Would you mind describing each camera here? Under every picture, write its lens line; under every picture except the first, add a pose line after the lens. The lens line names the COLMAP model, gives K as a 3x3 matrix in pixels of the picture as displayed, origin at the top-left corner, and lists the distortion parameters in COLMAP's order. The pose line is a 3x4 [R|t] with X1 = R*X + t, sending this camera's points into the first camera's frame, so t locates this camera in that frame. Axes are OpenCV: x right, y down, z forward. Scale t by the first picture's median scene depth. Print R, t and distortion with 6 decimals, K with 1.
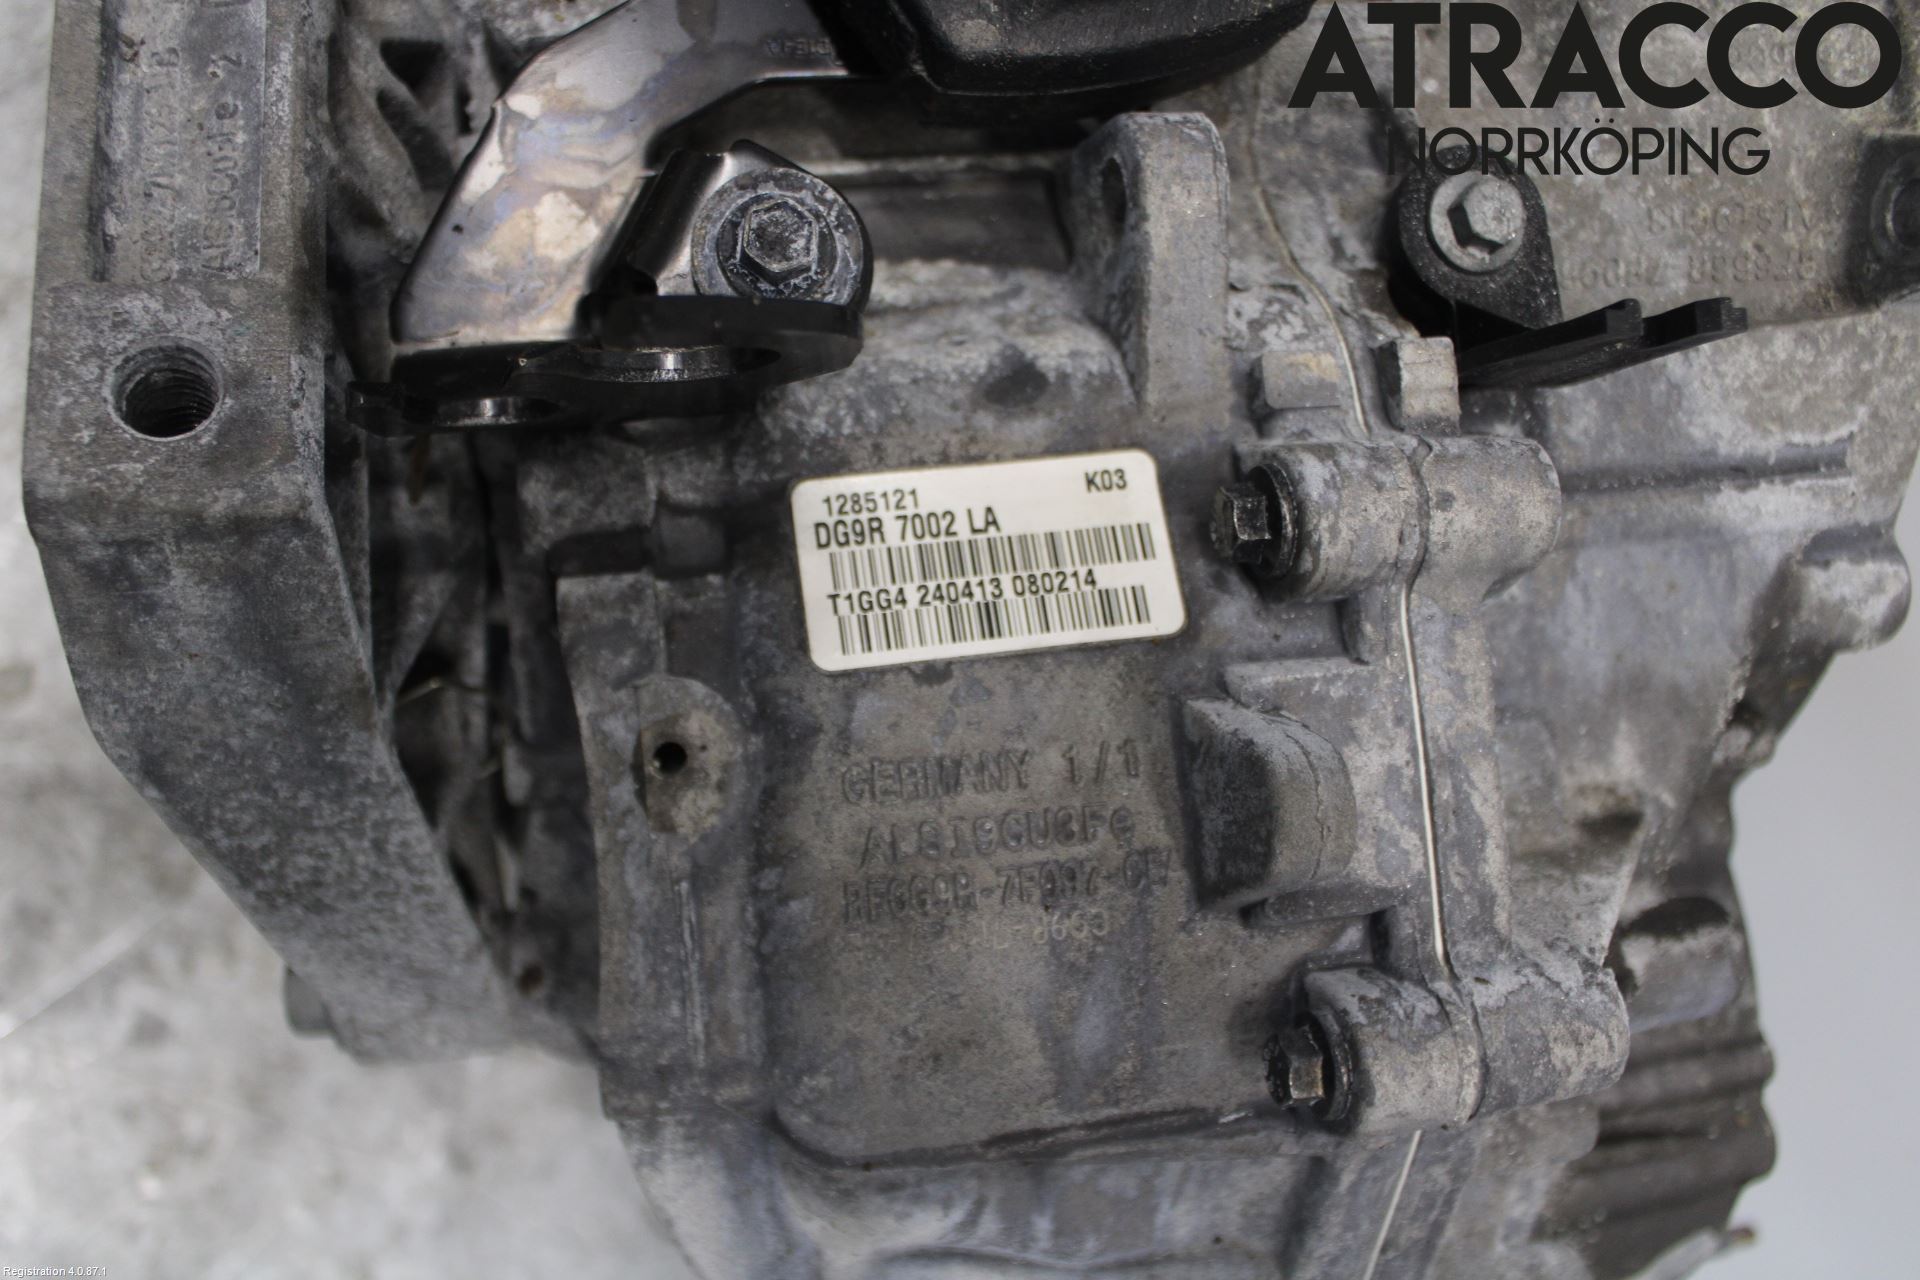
lens RADIAL K [[1643.9, 0, 927.0], [0, 1643.9, 634.7], [0, 0, 1]] dist [-0.160309, 0.144297]
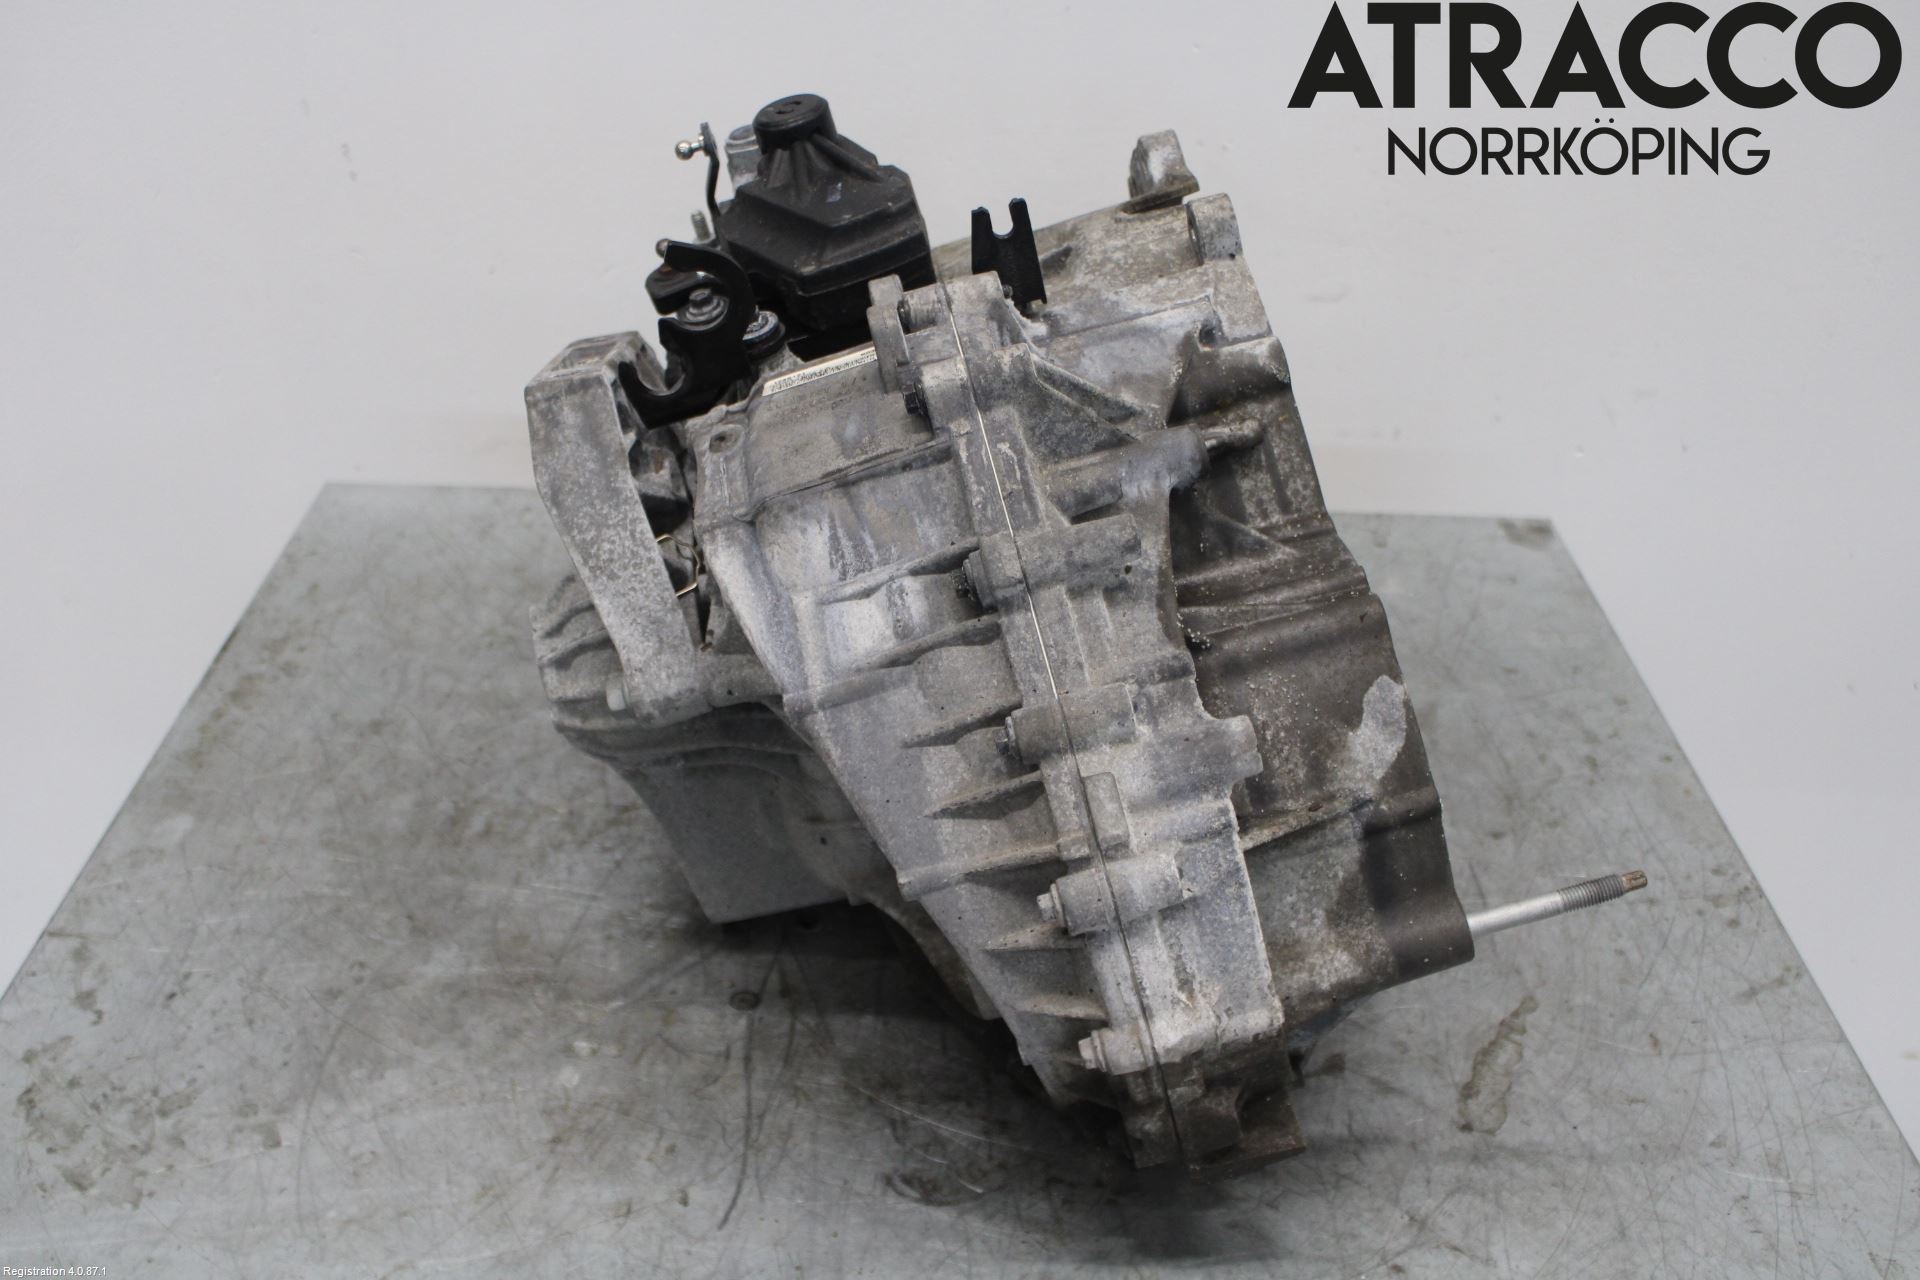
lens RADIAL K [[2105.9, 0, 960.0], [0, 2105.9, 640.0], [0, 0, 1]] dist [-0.003573, -0.000402]
pose [[0.915359, -0.347544, -0.203303, 0.725272], [0.034663, 0.571070, -0.820169, 2.808638], [0.401145, 0.743702, 0.534781, -0.463633]]
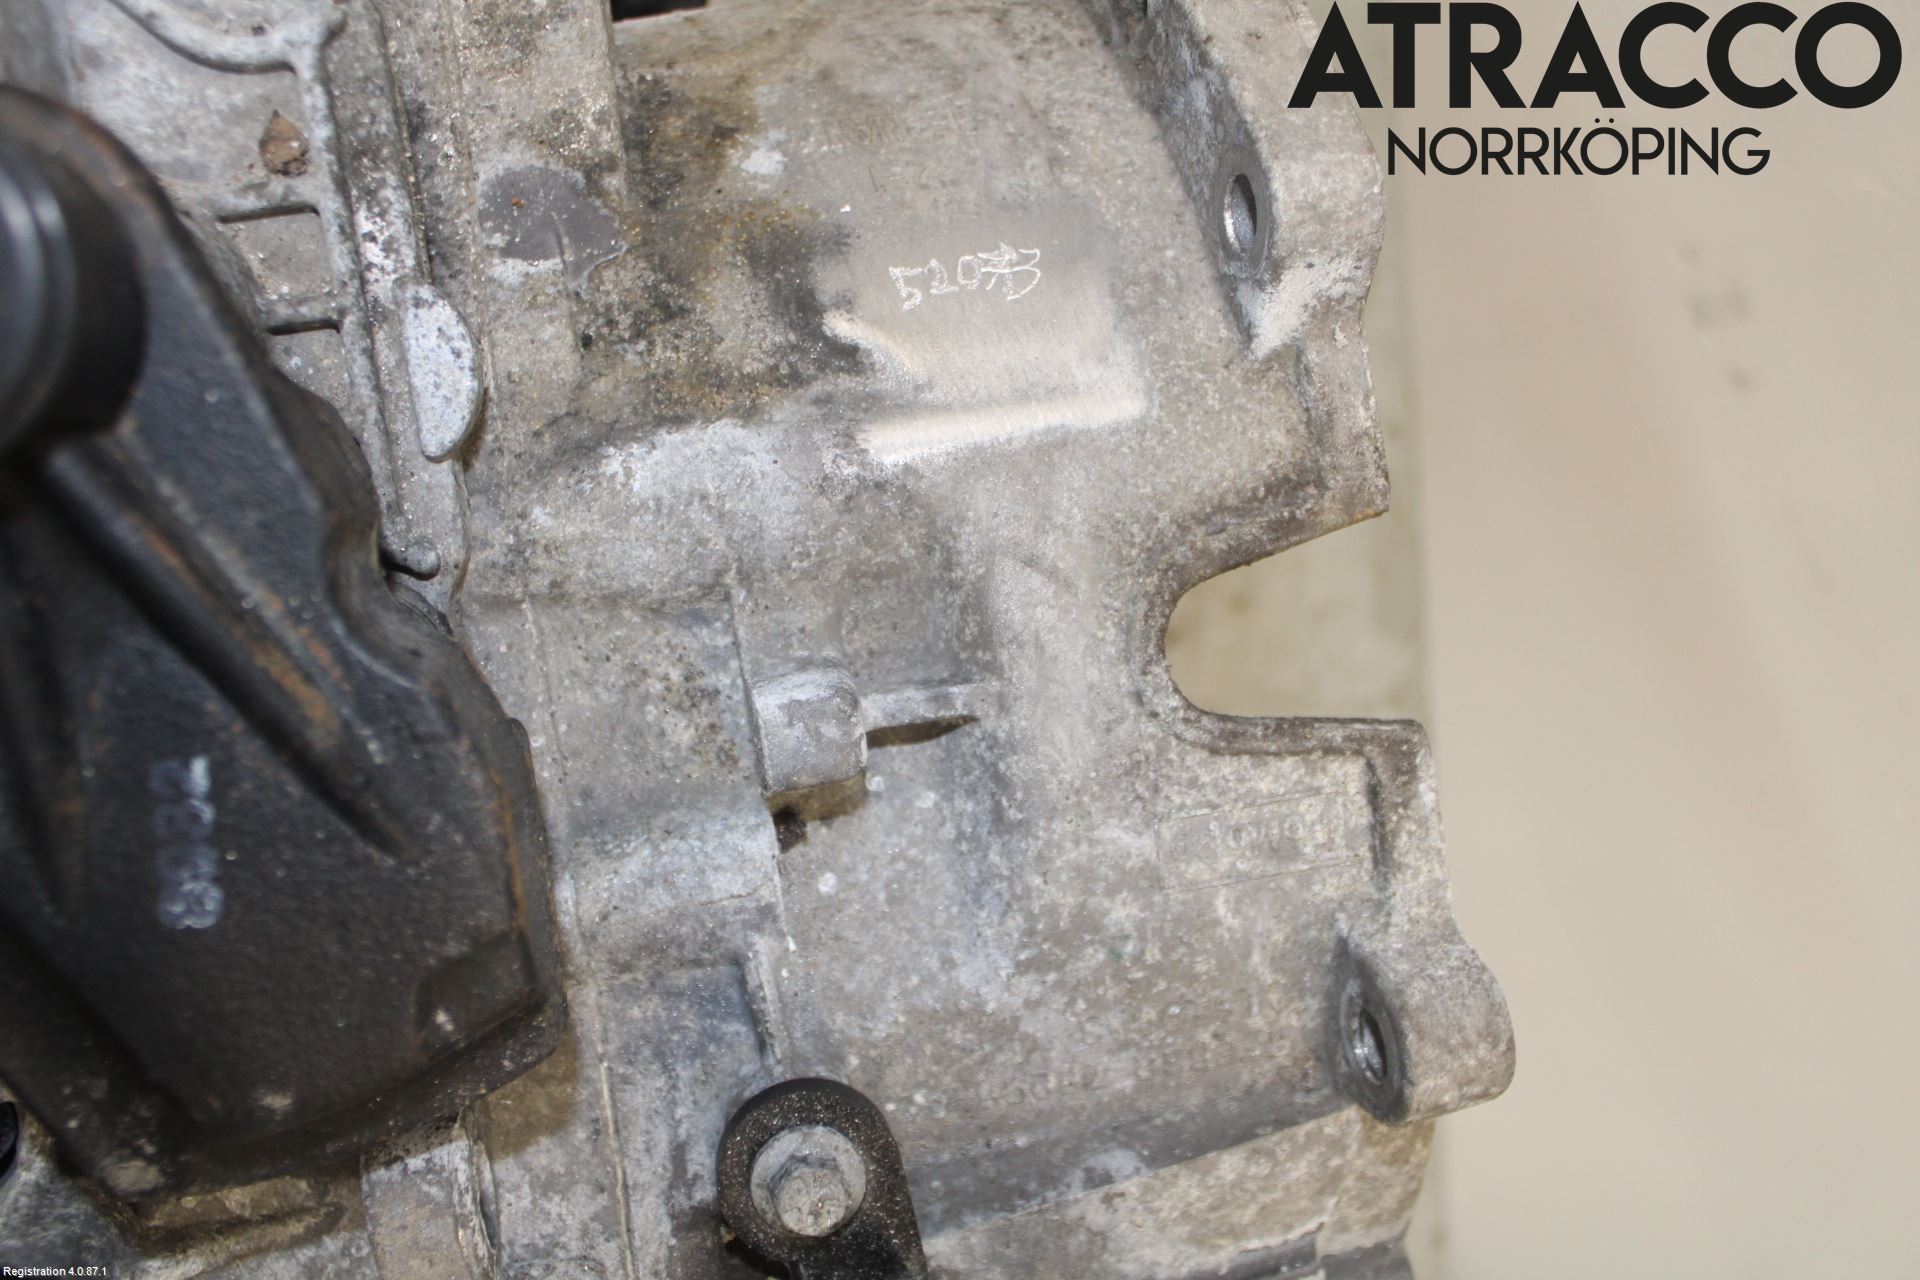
lens RADIAL K [[1643.9, 0, 927.0], [0, 1643.9, 634.7], [0, 0, 1]] dist [-0.160309, 0.144297]
pose [[0.998706, -0.050281, 0.007692, 0.378530], [0.048381, 0.985687, 0.161495, -0.630503], [-0.015702, -0.160914, 0.986844, 0.159913]]
